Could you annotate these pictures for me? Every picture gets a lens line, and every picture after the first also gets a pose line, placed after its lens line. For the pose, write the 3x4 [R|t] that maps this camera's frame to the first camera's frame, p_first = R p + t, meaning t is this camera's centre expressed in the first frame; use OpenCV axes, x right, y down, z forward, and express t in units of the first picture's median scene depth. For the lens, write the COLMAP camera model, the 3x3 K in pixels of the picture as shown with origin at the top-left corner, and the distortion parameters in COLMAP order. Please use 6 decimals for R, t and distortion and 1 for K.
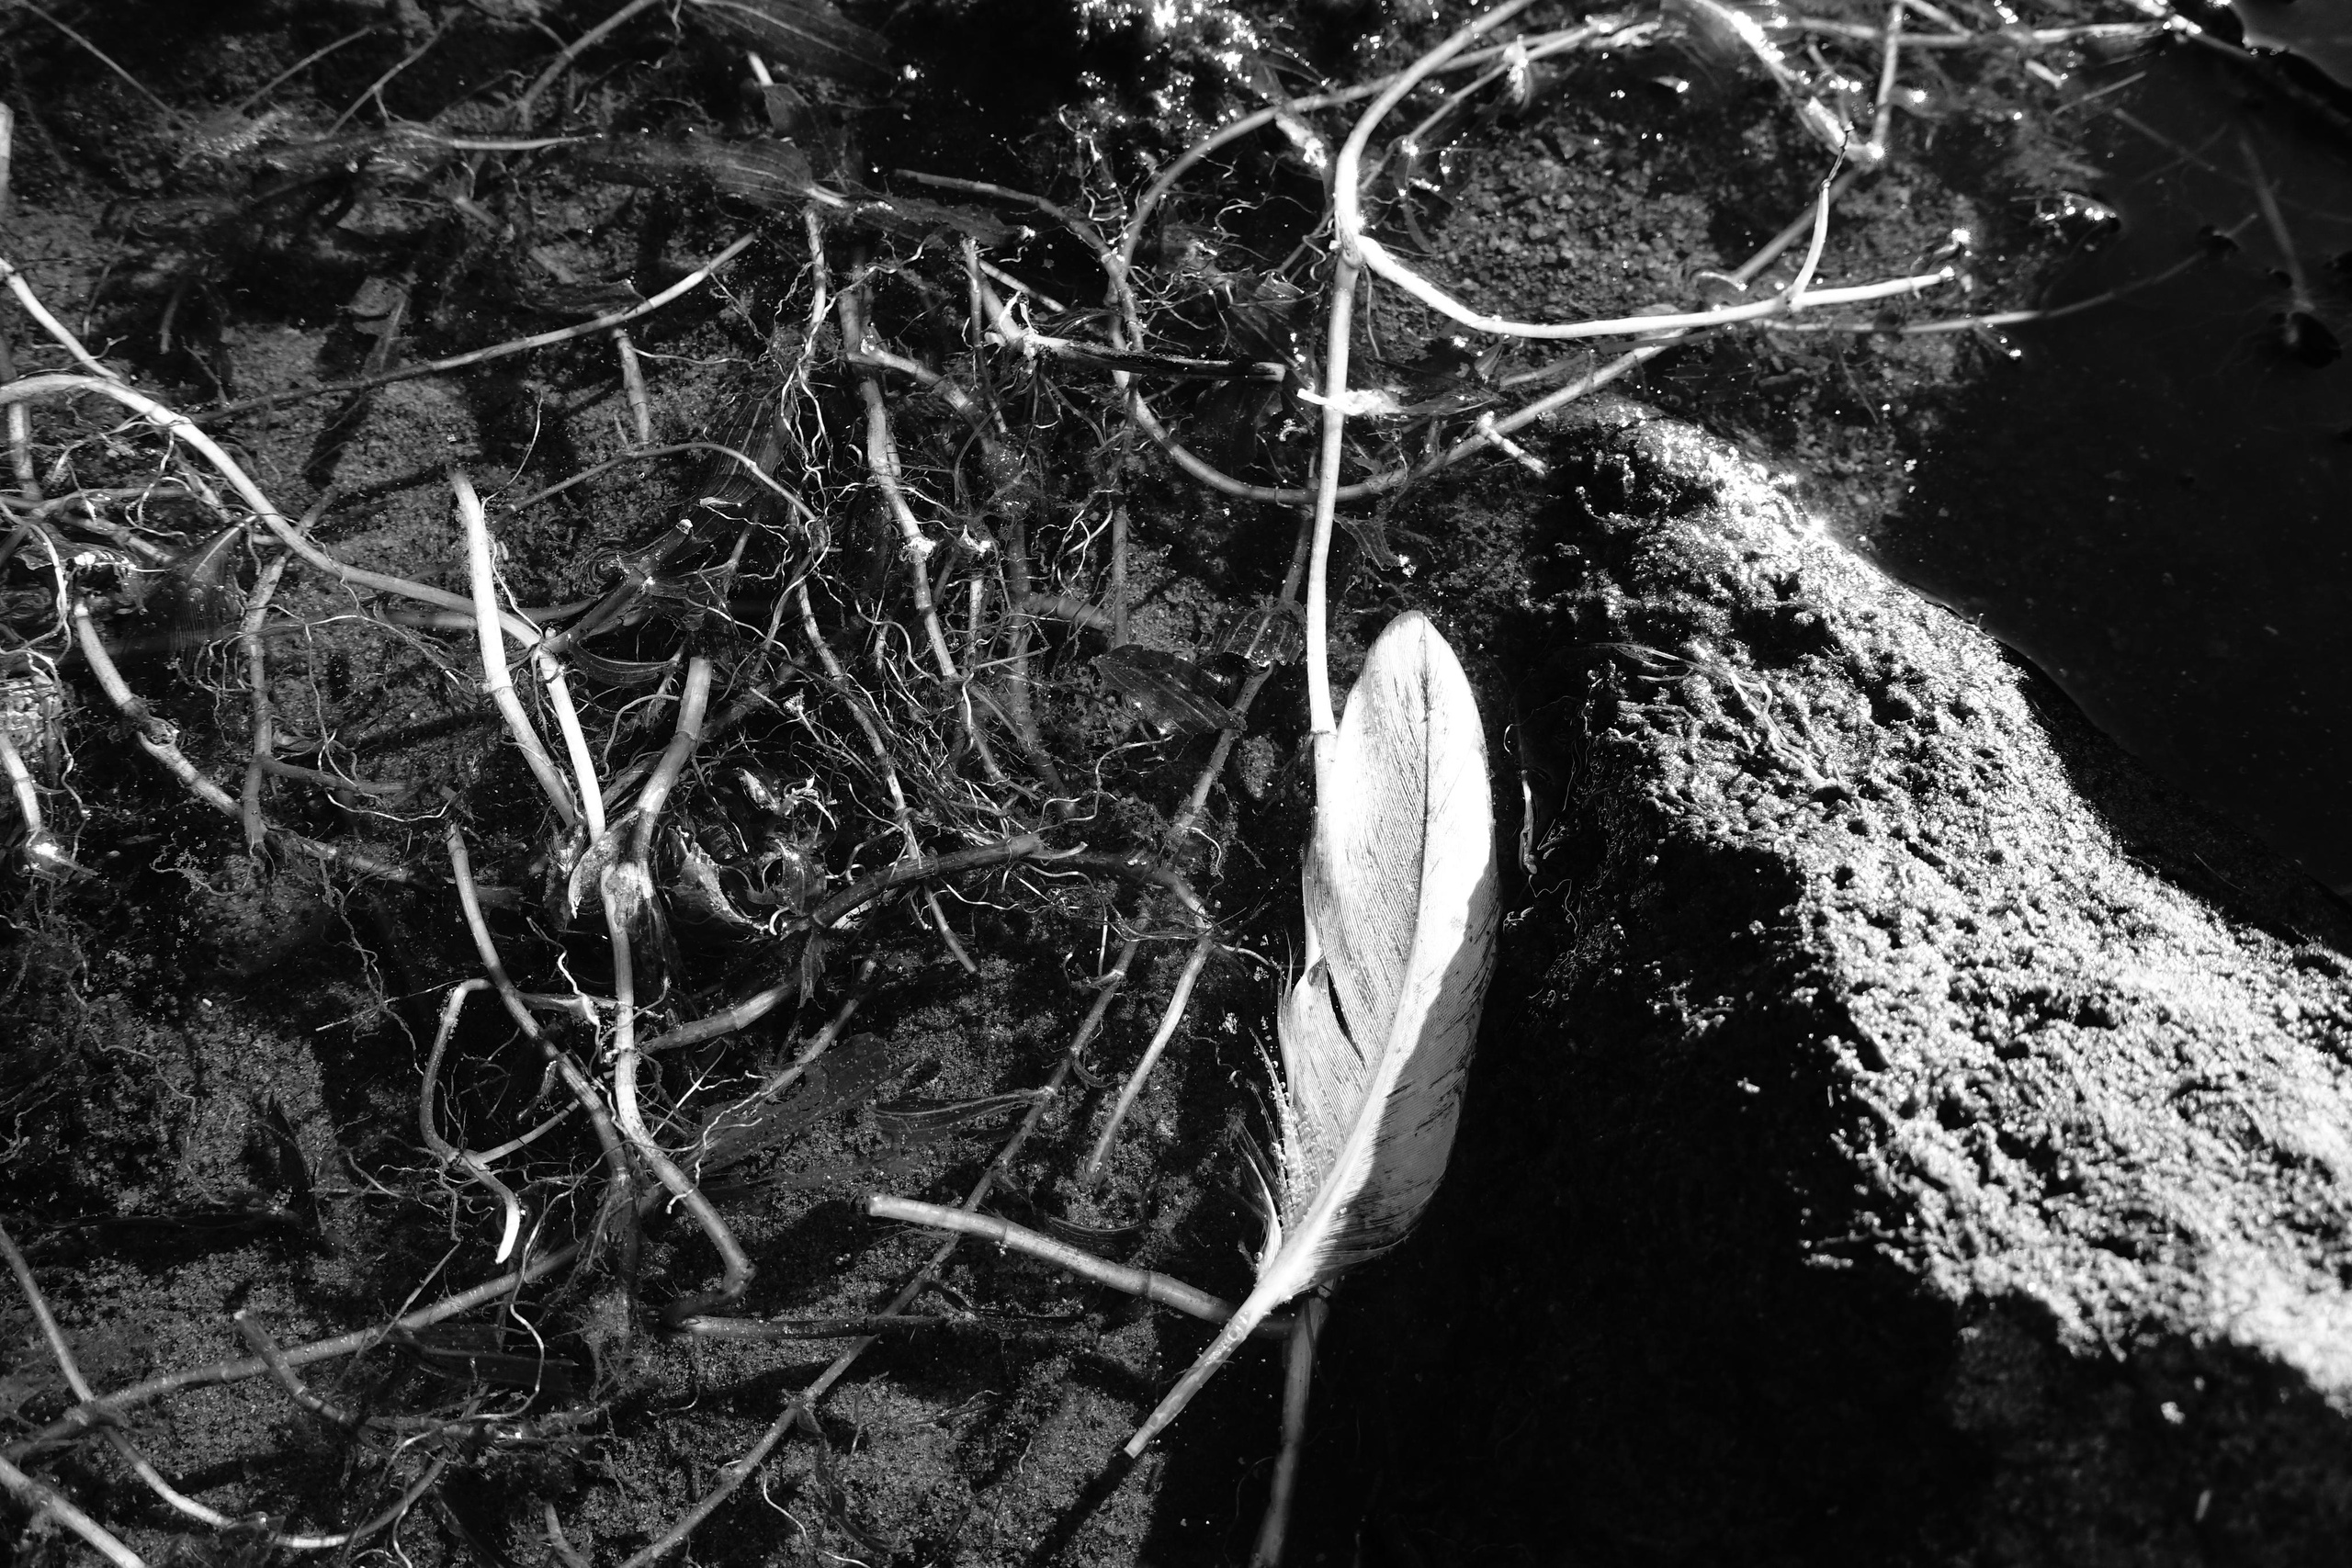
lens RADIAL K [[2263.3, 0, 1173.5], [0, 2263.3, 779.2], [0, 0, 1]] dist [0.031142, 0.000000]
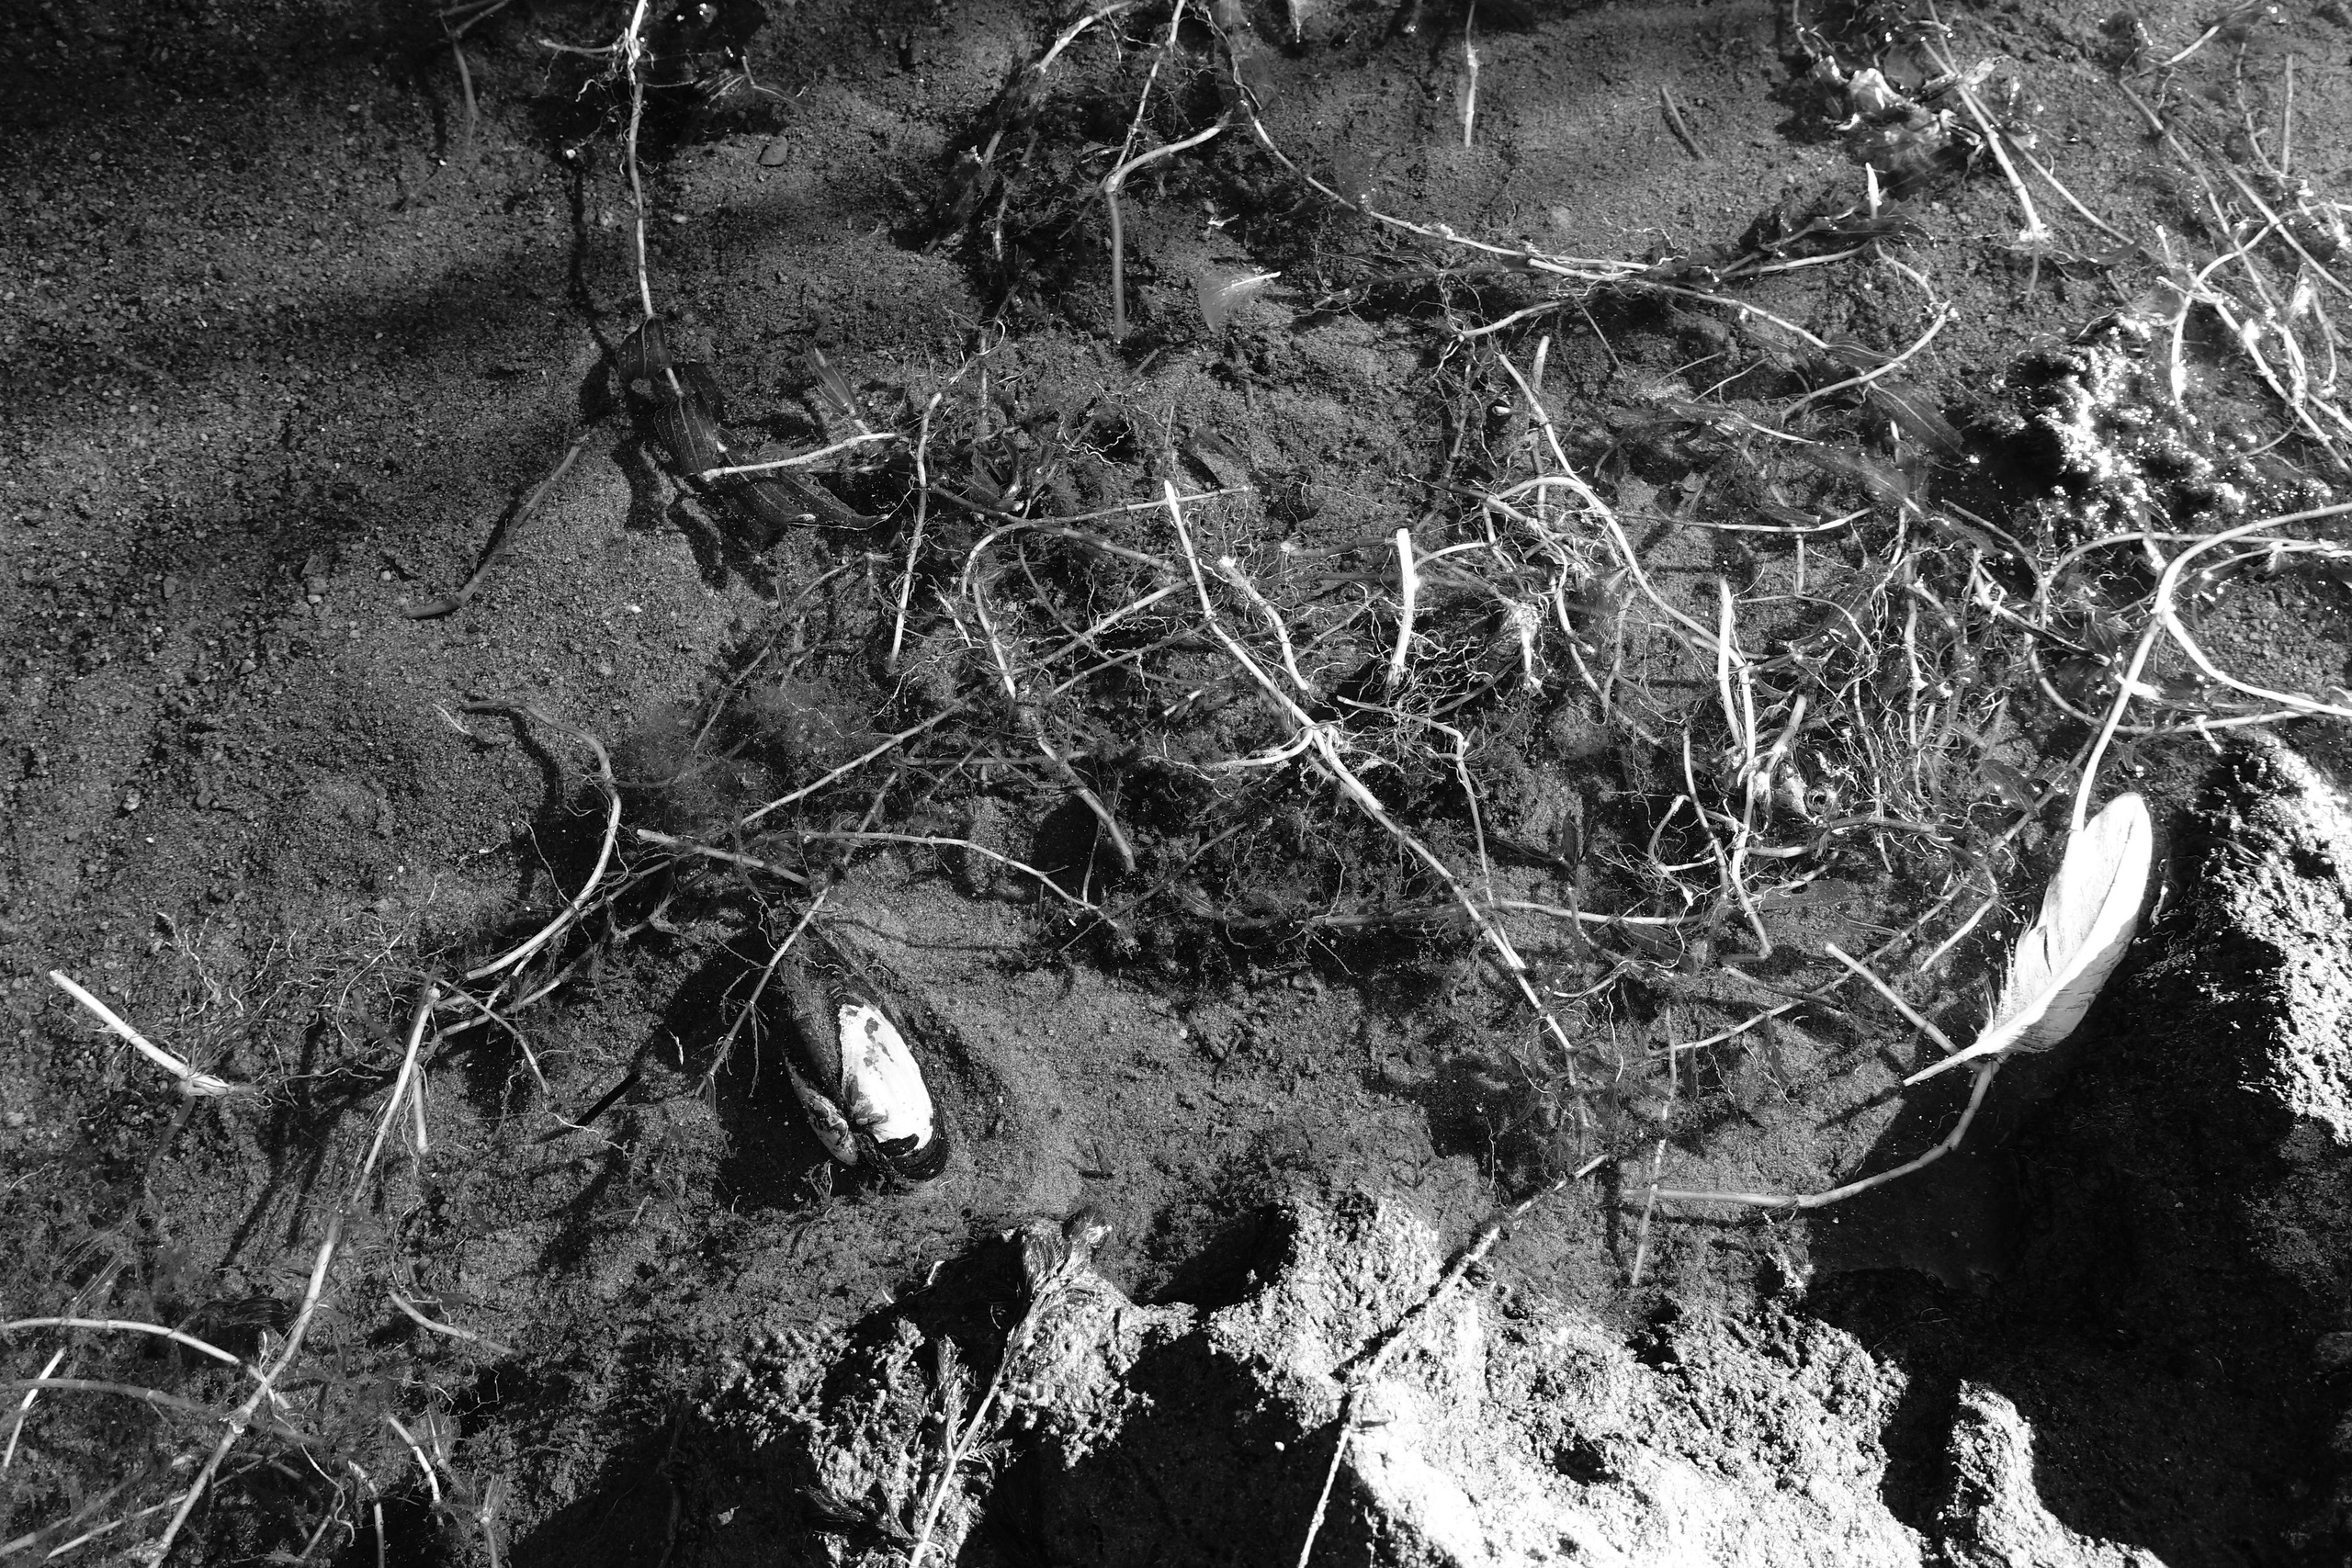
lens RADIAL K [[2263.3, 0, 1180.0], [0, 2263.3, 794.6], [0, 0, 1]] dist [0.031142, 0.000000]
pose [[0.919284, 0.354096, -0.171850, -0.343342], [-0.357839, 0.933733, 0.009748, 0.222294], [0.163914, 0.052533, 0.985075, -1.211504]]
